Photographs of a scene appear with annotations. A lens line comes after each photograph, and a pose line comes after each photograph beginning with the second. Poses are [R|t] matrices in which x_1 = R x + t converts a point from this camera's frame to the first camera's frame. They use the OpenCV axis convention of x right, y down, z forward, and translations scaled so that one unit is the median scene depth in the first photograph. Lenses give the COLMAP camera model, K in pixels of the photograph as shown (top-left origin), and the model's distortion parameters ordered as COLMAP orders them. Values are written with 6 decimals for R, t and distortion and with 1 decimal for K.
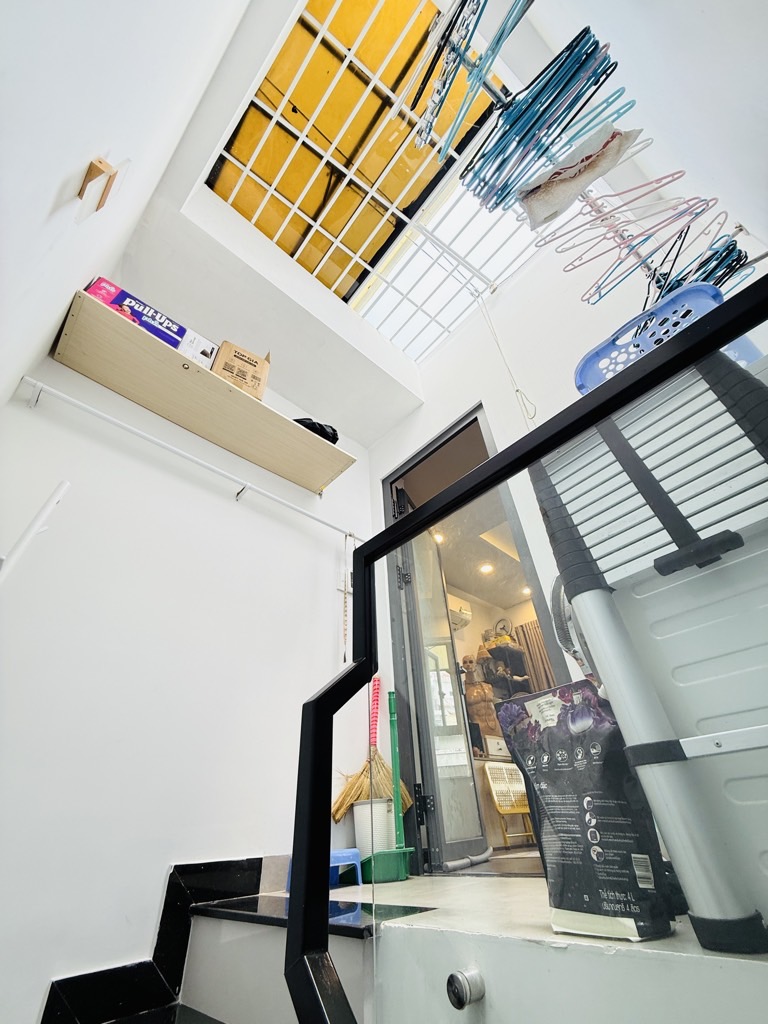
lens RADIAL K [[405.6, 0, 382.6], [0, 405.6, 512.8], [0, 0, 1]] dist [0.000047, -0.000199]
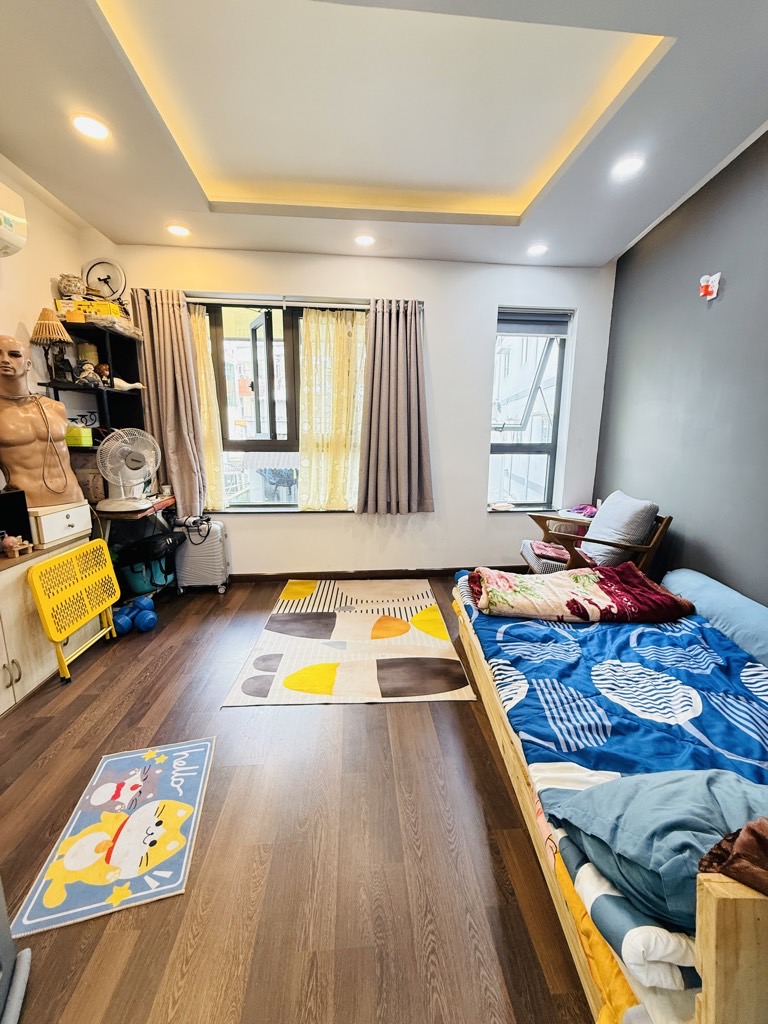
lens RADIAL K [[405.6, 0, 384.6], [0, 405.6, 511.0], [0, 0, 1]] dist [0.000047, -0.000199]
pose [[0.608045, -0.084832, 0.789357, 0.092392], [-0.527887, 0.699431, 0.481801, 0.061339], [-0.592973, -0.709648, 0.380503, 0.437114]]
